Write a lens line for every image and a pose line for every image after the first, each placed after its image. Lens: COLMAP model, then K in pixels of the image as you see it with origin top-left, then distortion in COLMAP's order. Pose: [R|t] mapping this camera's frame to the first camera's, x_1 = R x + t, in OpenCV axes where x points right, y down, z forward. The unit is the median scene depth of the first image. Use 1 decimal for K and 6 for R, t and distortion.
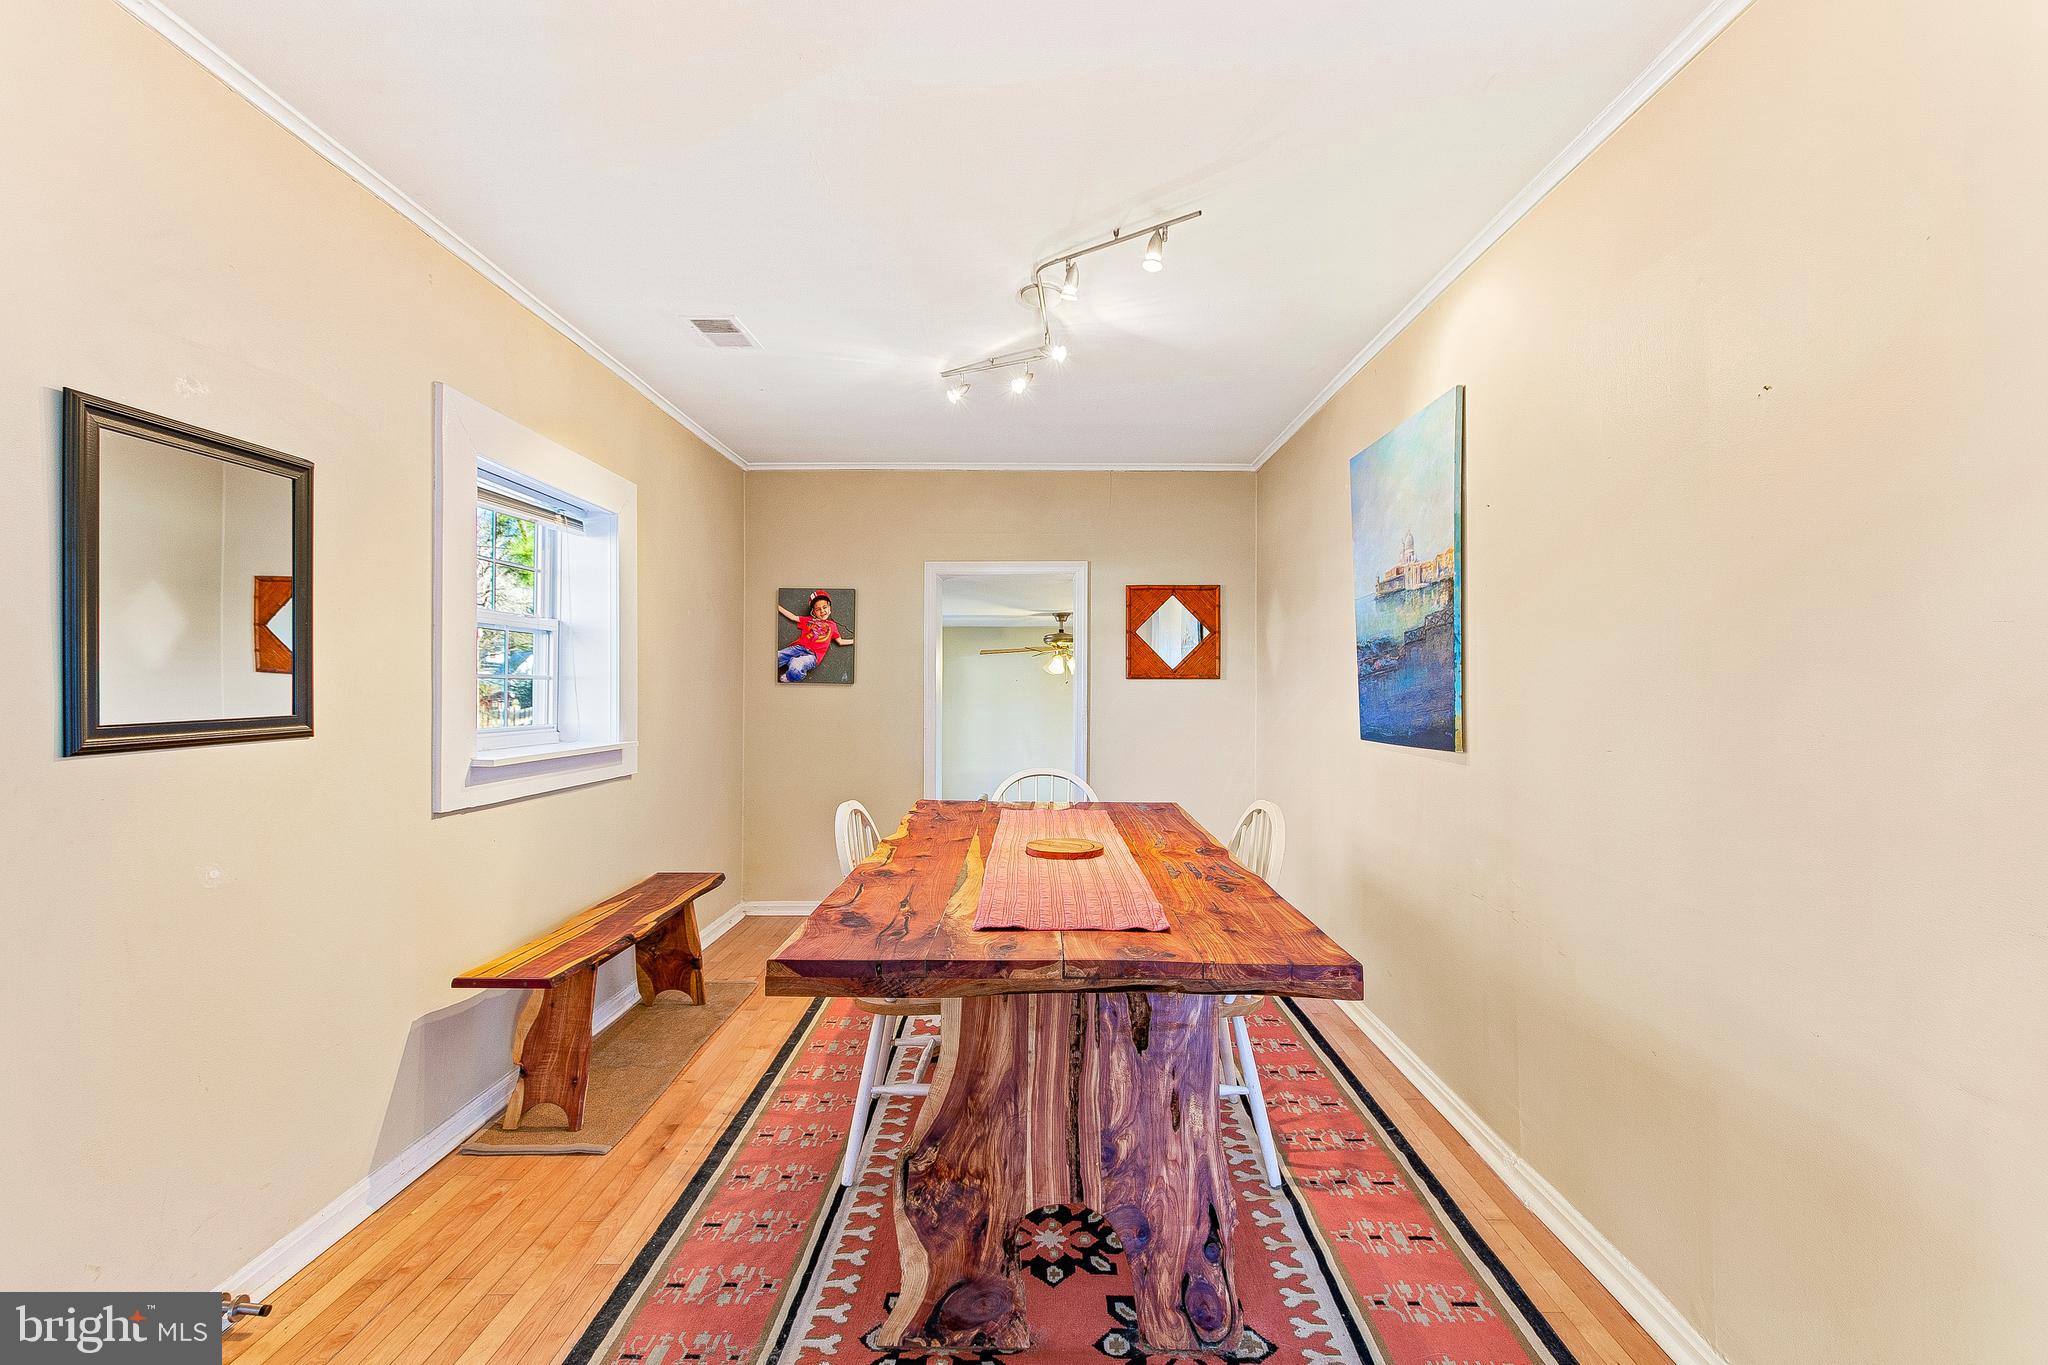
lens RADIAL K [[874.4, 0, 1024.0], [0, 874.4, 682.5], [0, 0, 1]] dist [0.011961, -0.000202]
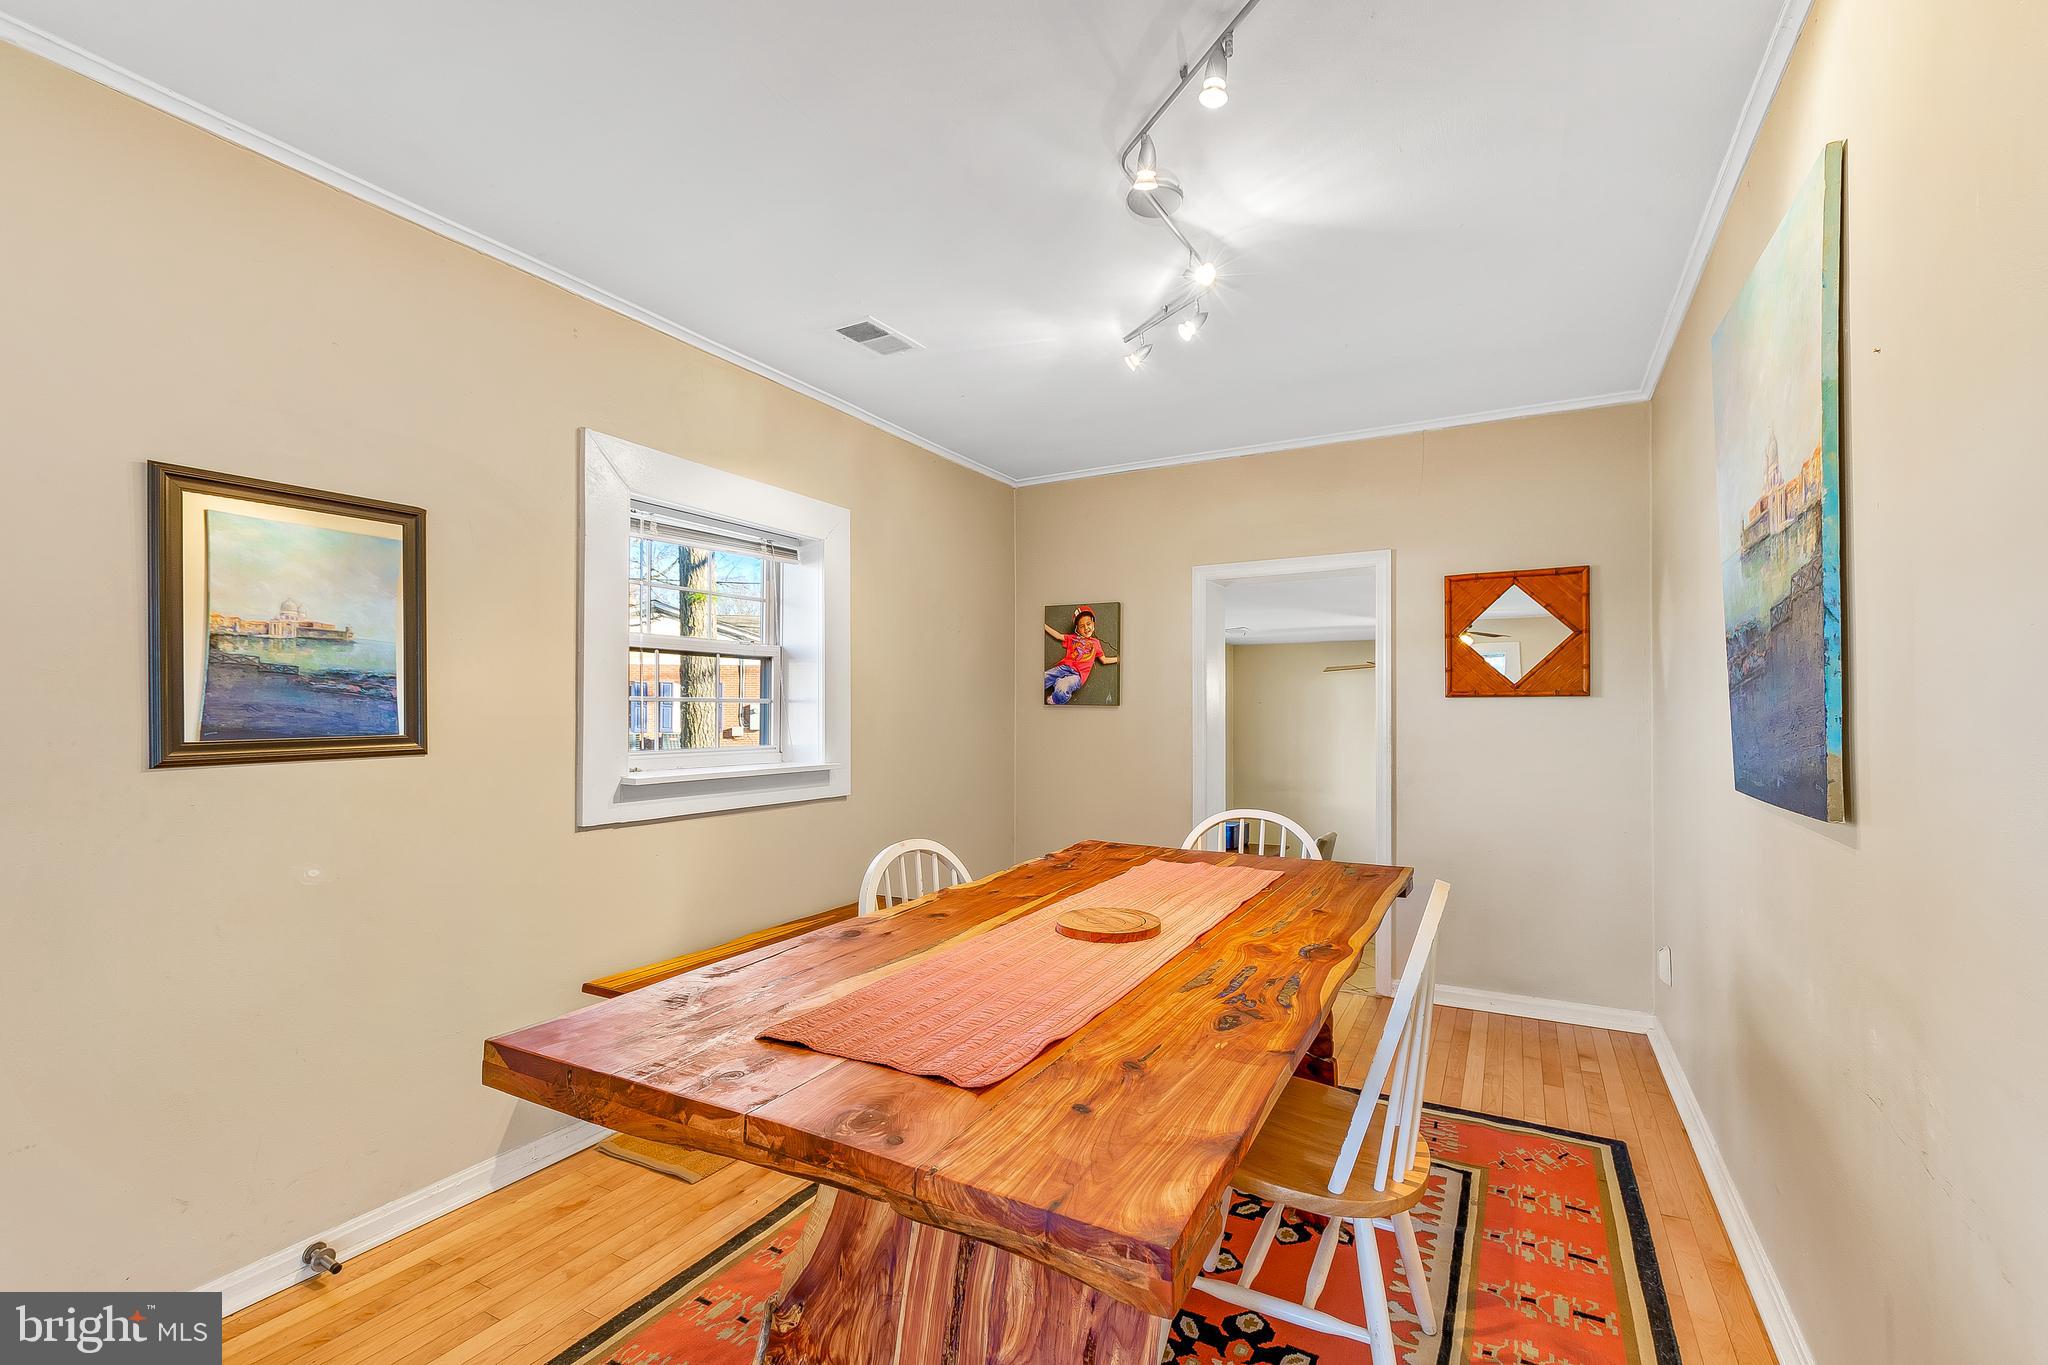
lens RADIAL K [[879.3, 0, 1033.2], [0, 879.3, 701.1], [0, 0, 1]] dist [0.012728, 0.000021]
pose [[0.885802, -0.008953, -0.463977, 0.283106], [0.006251, 0.999953, -0.007362, 0.005218], [0.464021, 0.003621, 0.885817, 0.261404]]
